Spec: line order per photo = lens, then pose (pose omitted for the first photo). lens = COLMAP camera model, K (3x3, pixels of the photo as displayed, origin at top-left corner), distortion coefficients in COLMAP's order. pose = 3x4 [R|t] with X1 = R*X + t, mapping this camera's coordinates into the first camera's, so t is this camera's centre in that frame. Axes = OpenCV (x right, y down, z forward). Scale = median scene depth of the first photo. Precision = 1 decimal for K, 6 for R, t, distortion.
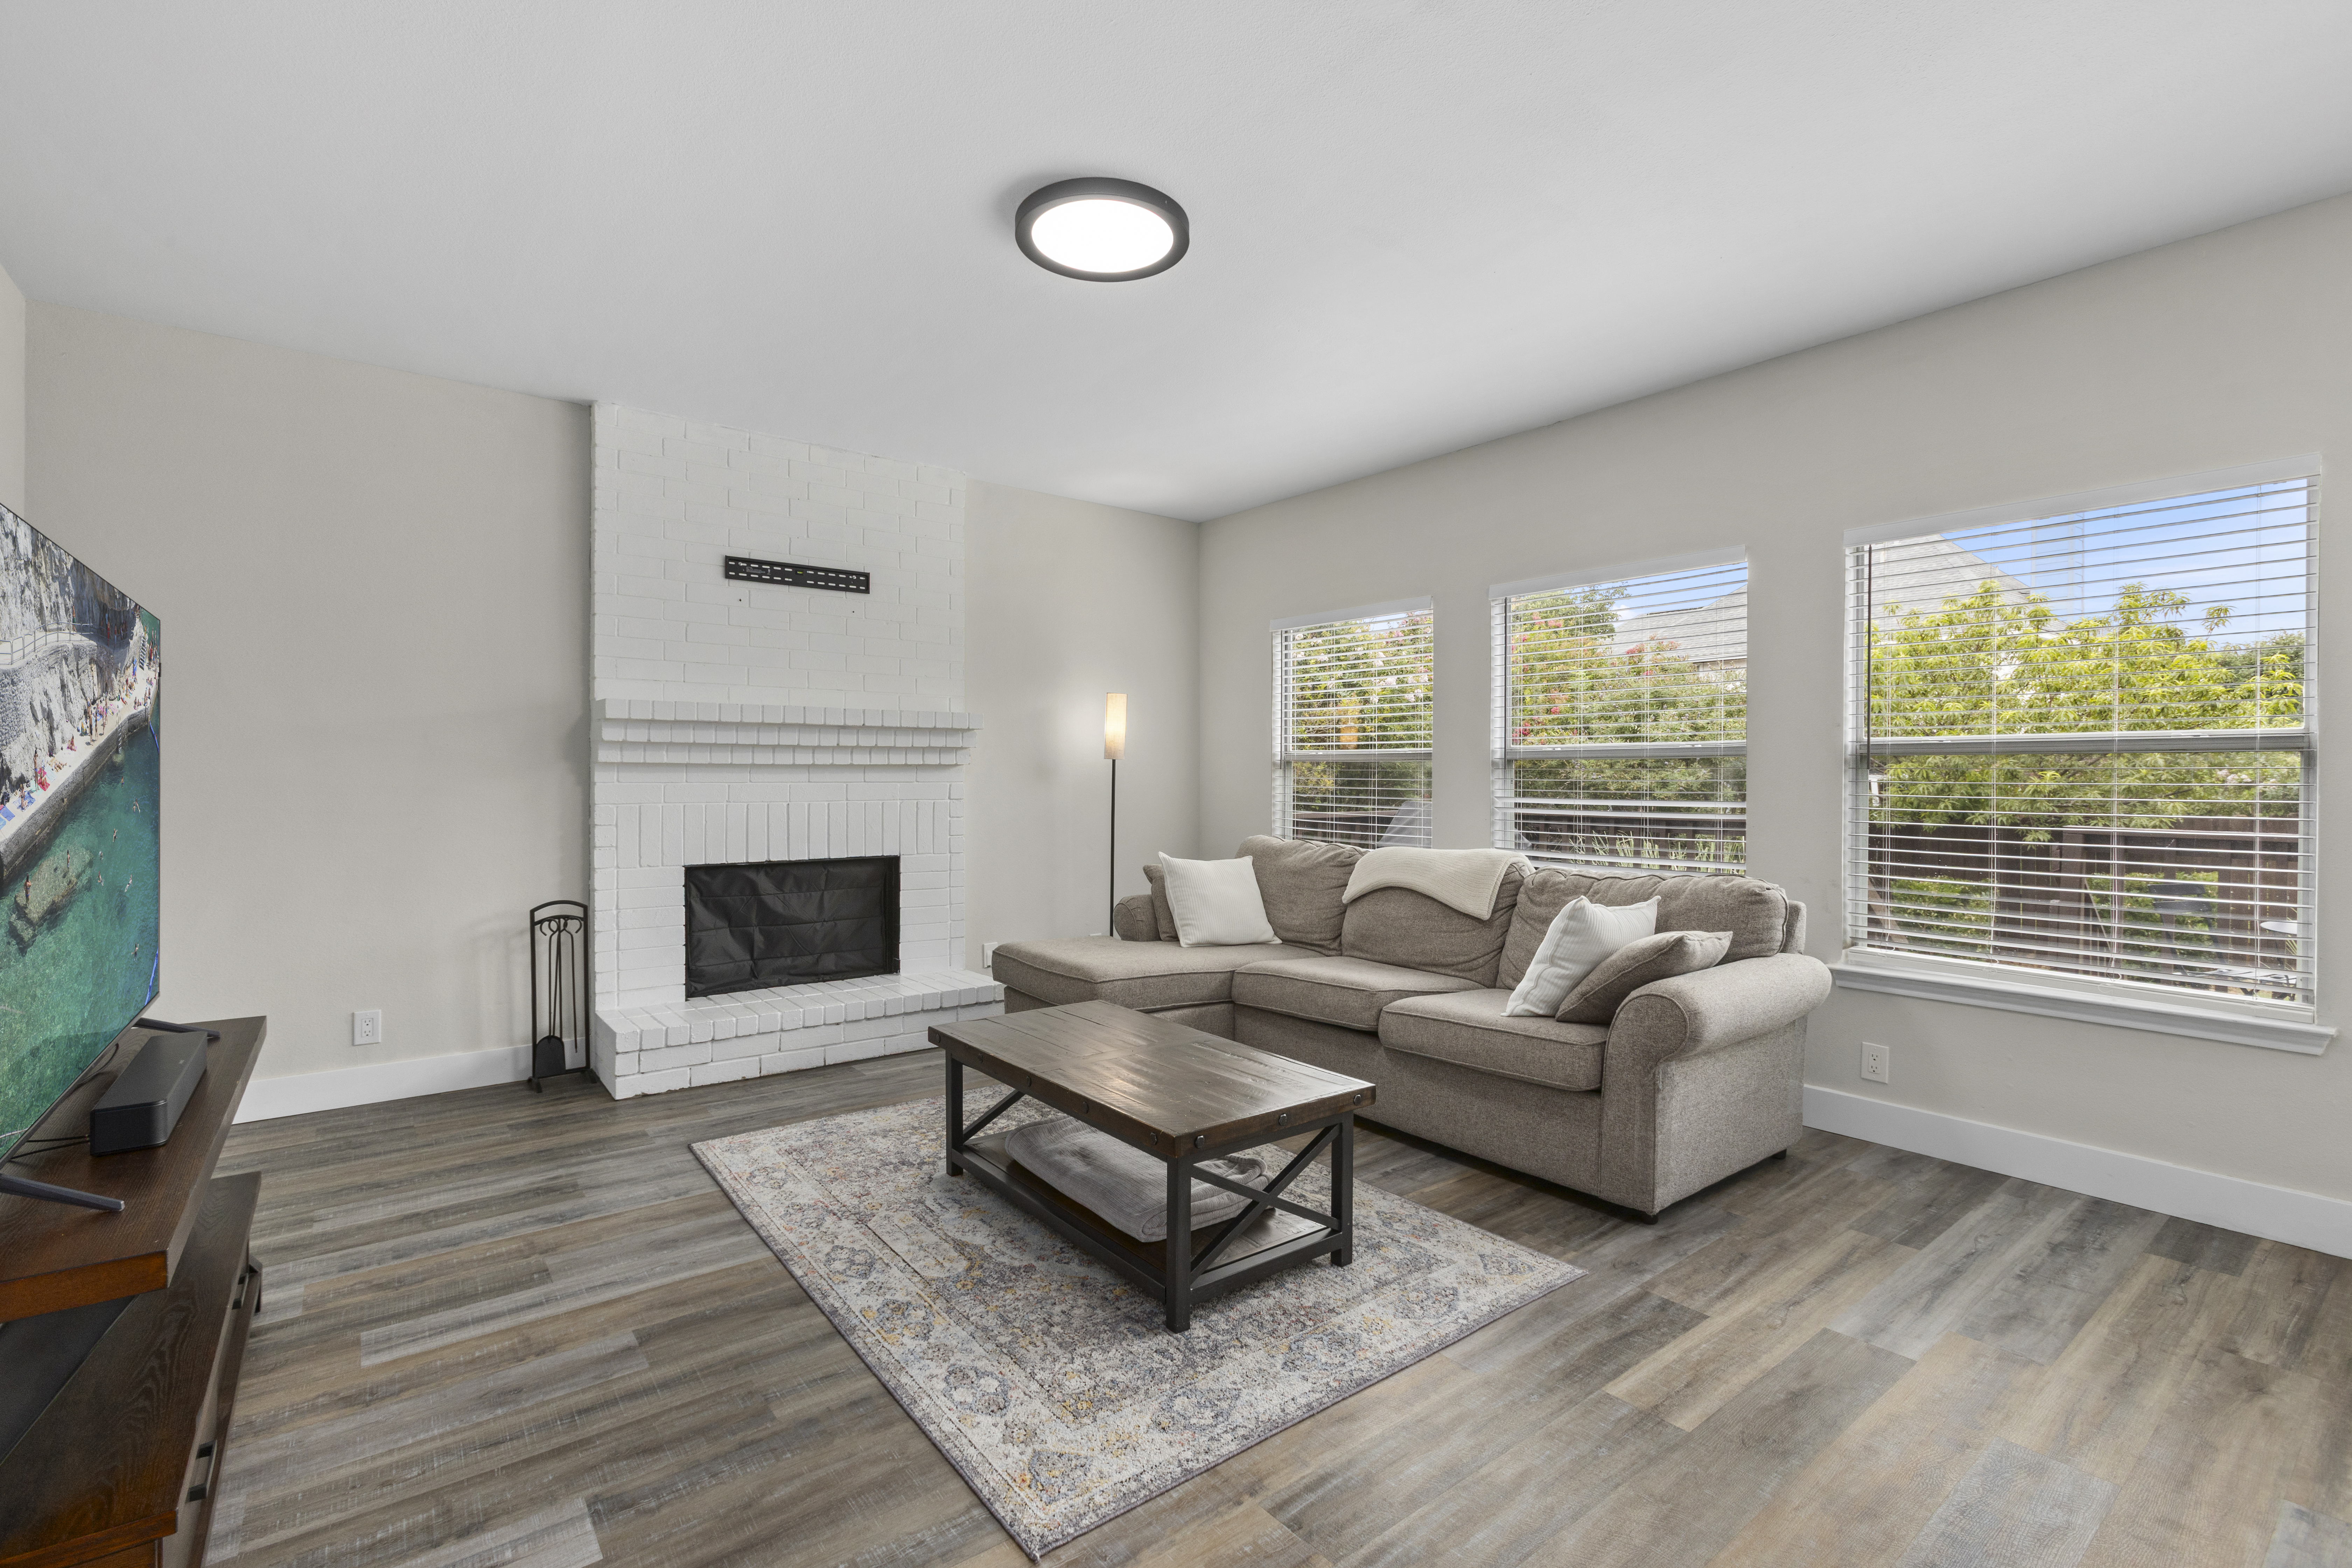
lens RADIAL K [[1049.8, 0, 1177.0], [0, 1049.8, 777.7], [0, 0, 1]] dist [-0.020397, 0.010845]
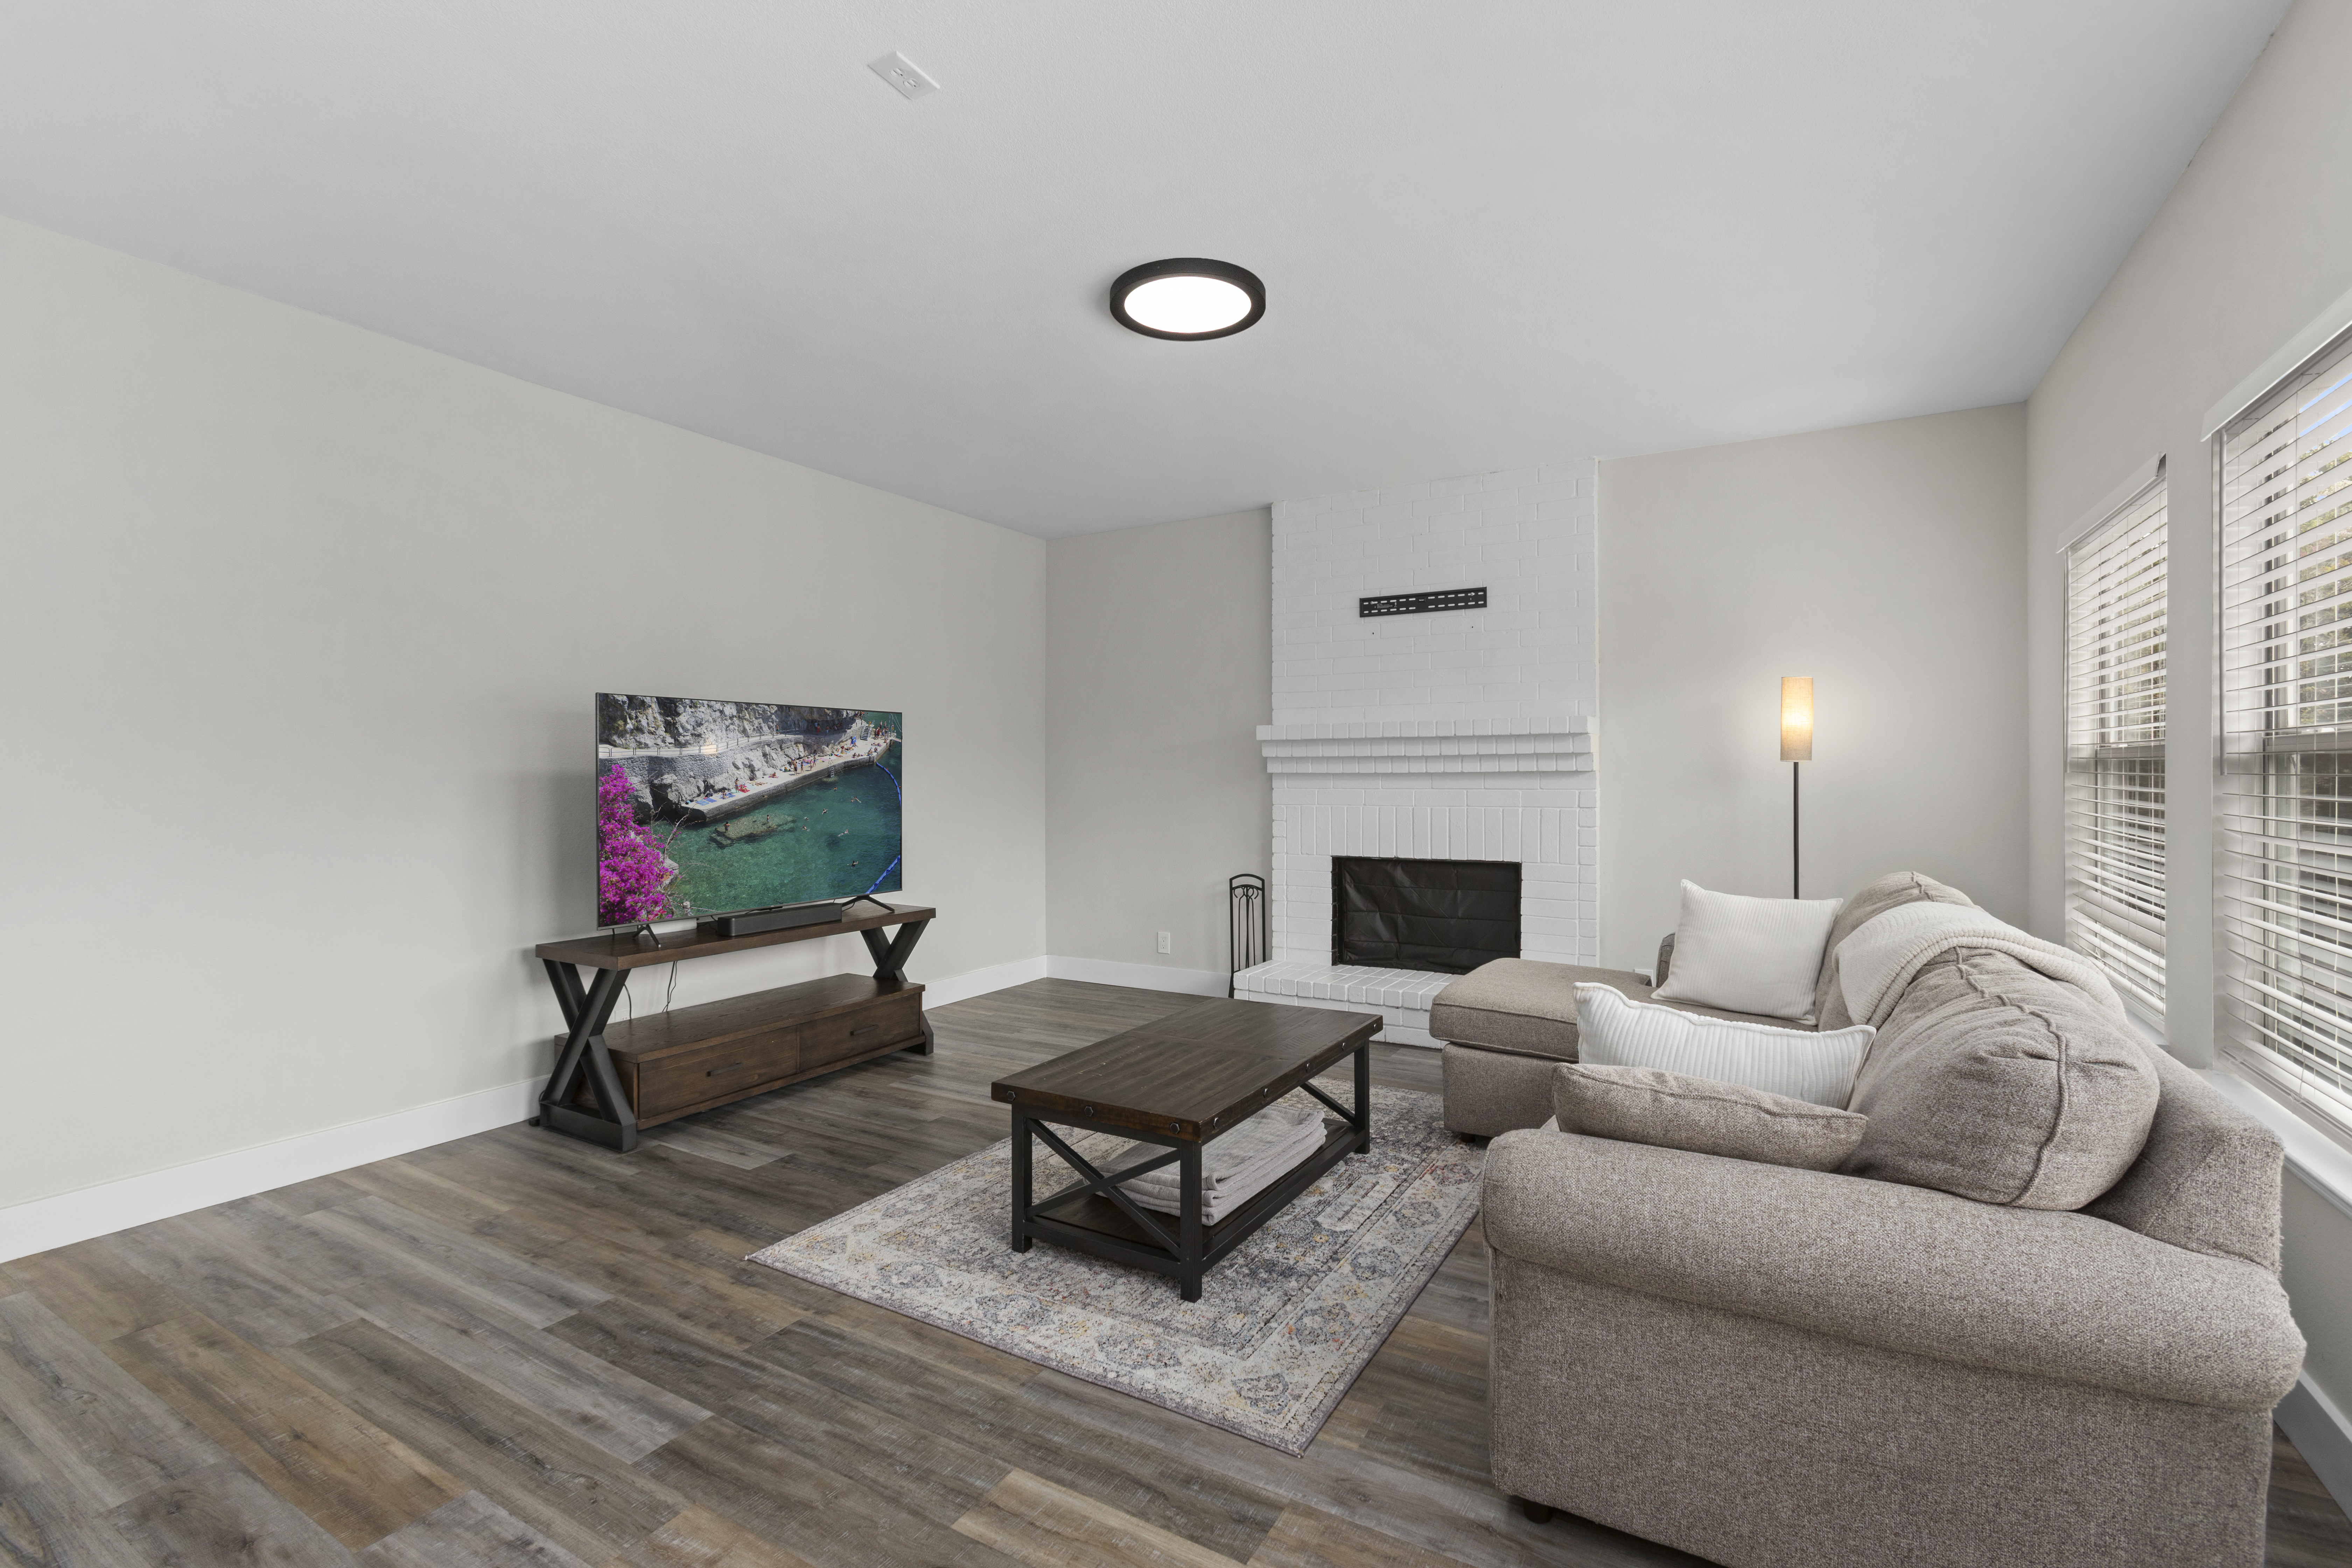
lens RADIAL K [[1049.8, 0, 1181.7], [0, 1049.8, 775.2], [0, 0, 1]] dist [-0.020397, 0.010845]
pose [[0.374983, -0.003907, -0.927023, 0.626939], [0.002737, 0.999991, -0.003108, -0.008069], [0.927028, -0.001372, 0.374990, 0.379170]]
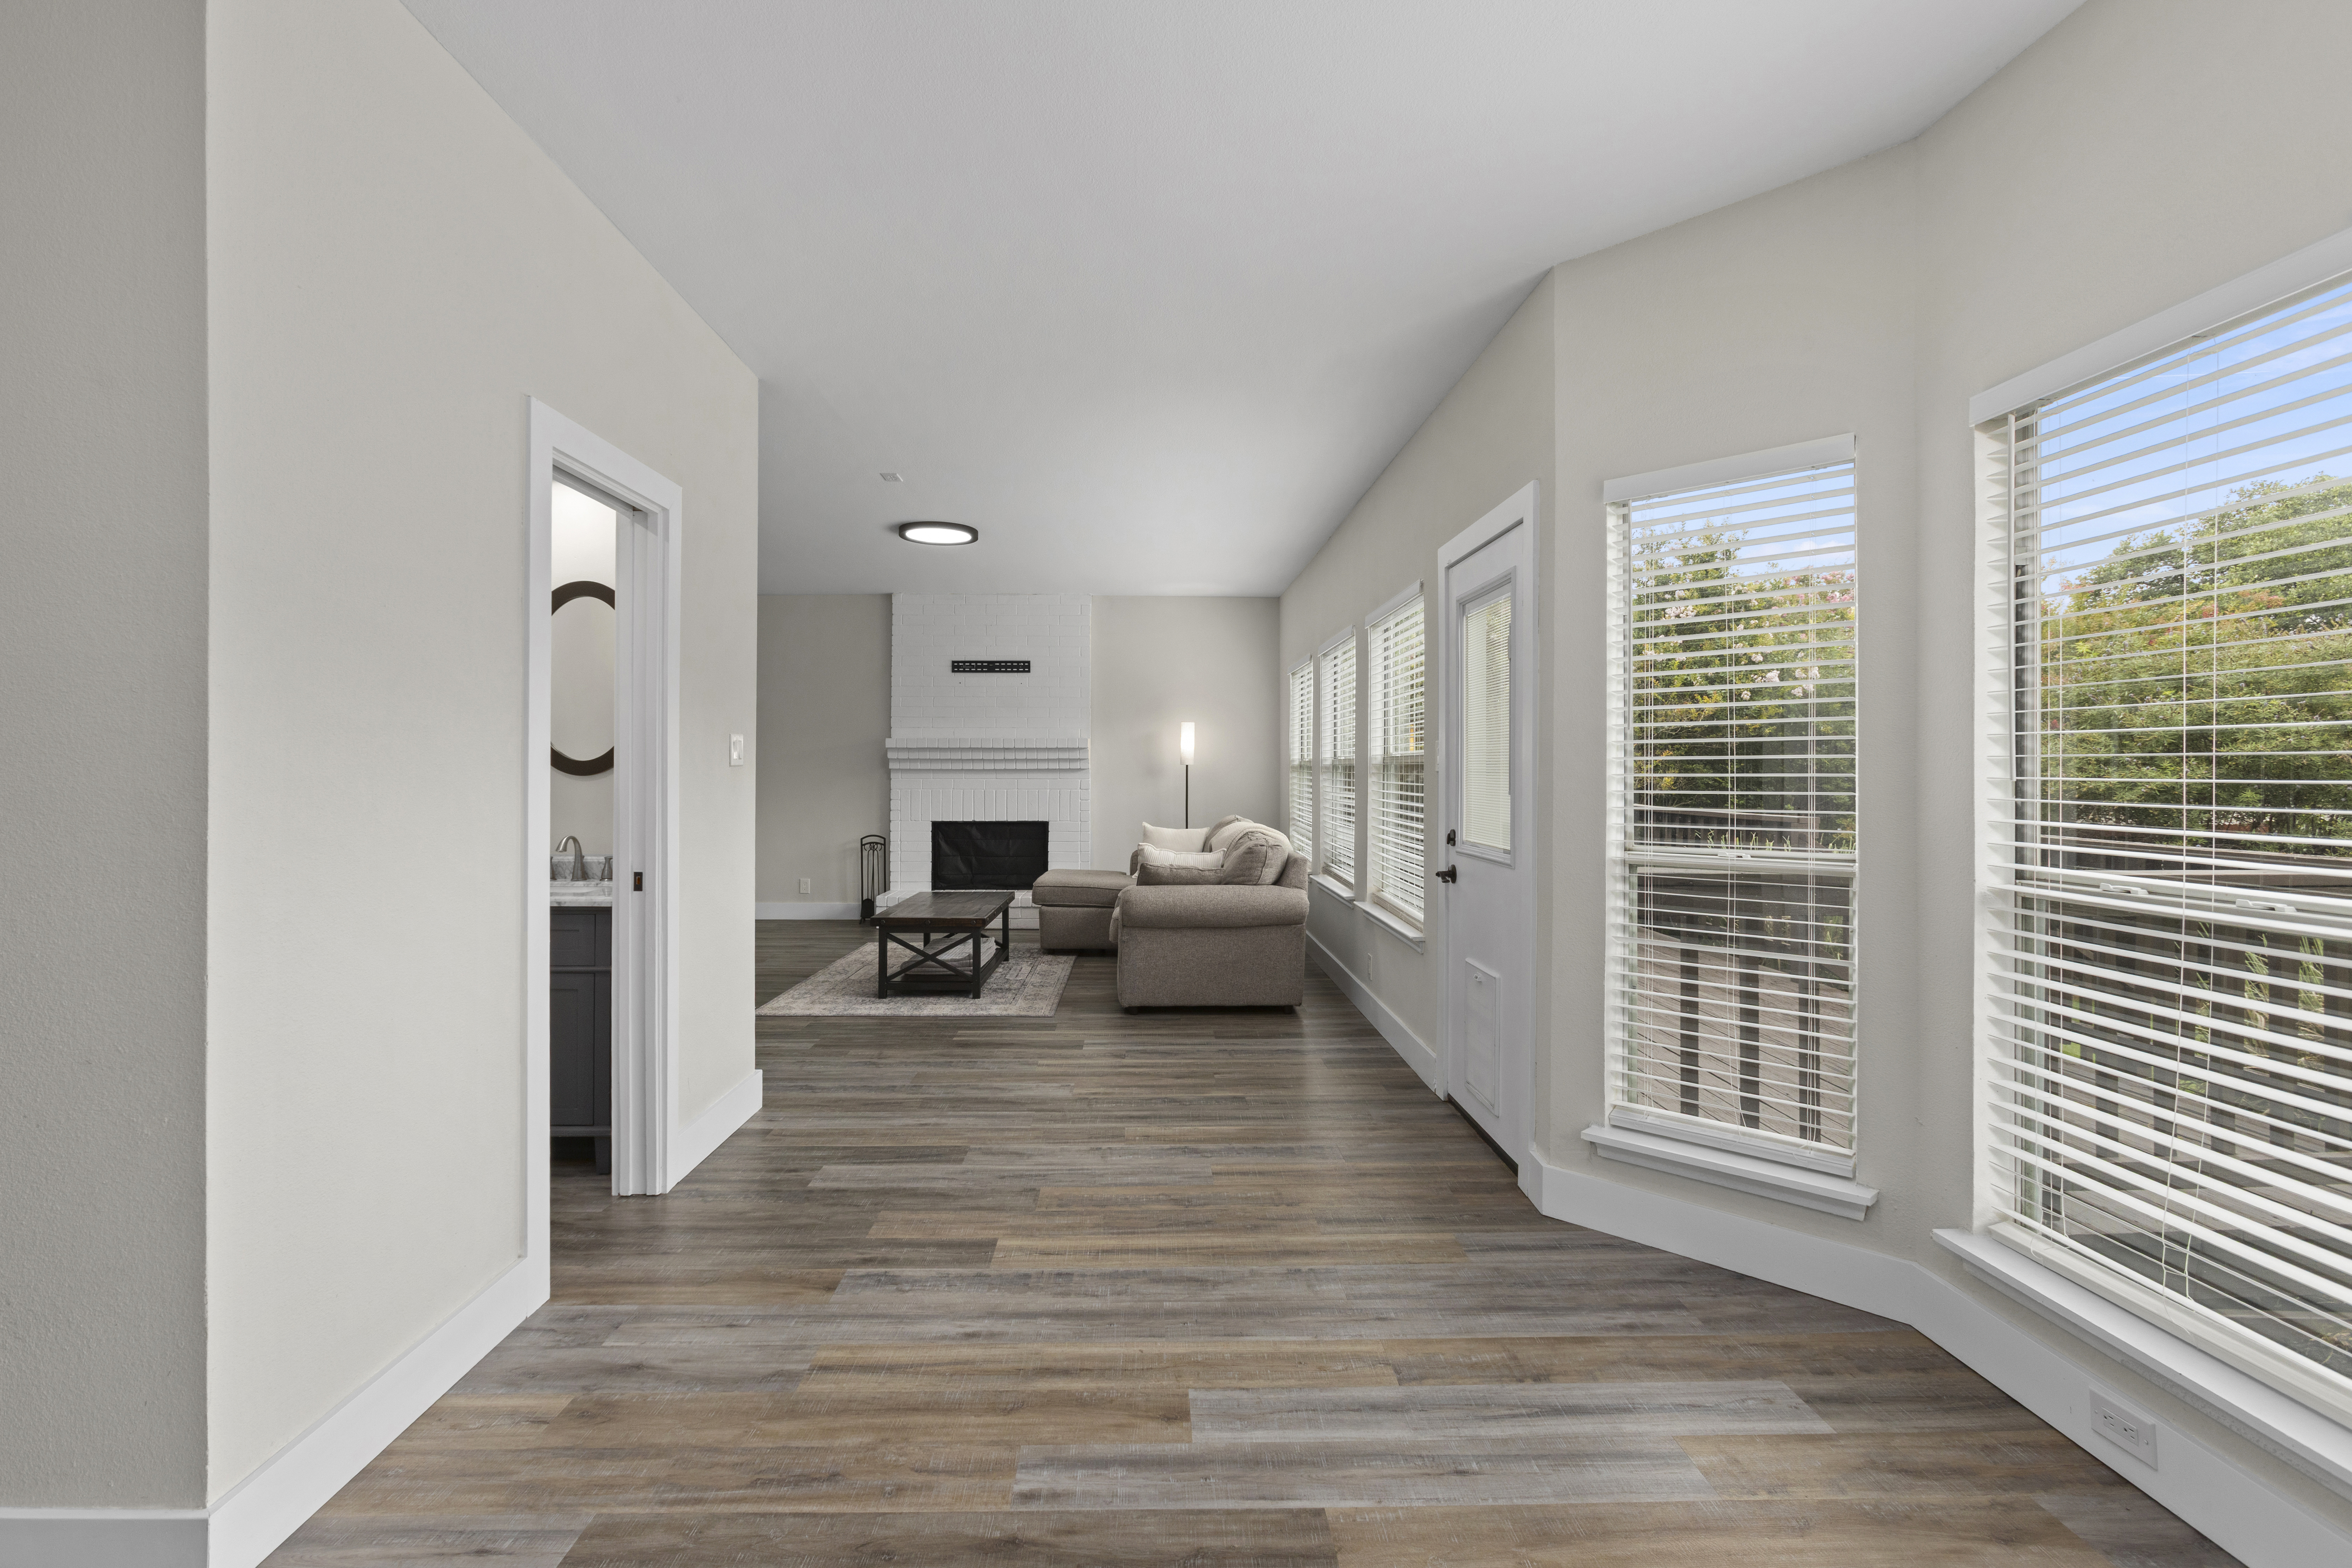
lens RADIAL K [[1049.8, 0, 1136.4], [0, 1049.8, 759.8], [0, 0, 1]] dist [-0.020397, 0.010845]
pose [[0.783850, -0.006352, -0.620917, 1.075058], [-0.001651, 0.999923, -0.012313, -0.007780], [0.620947, 0.010677, 0.783779, -0.310660]]
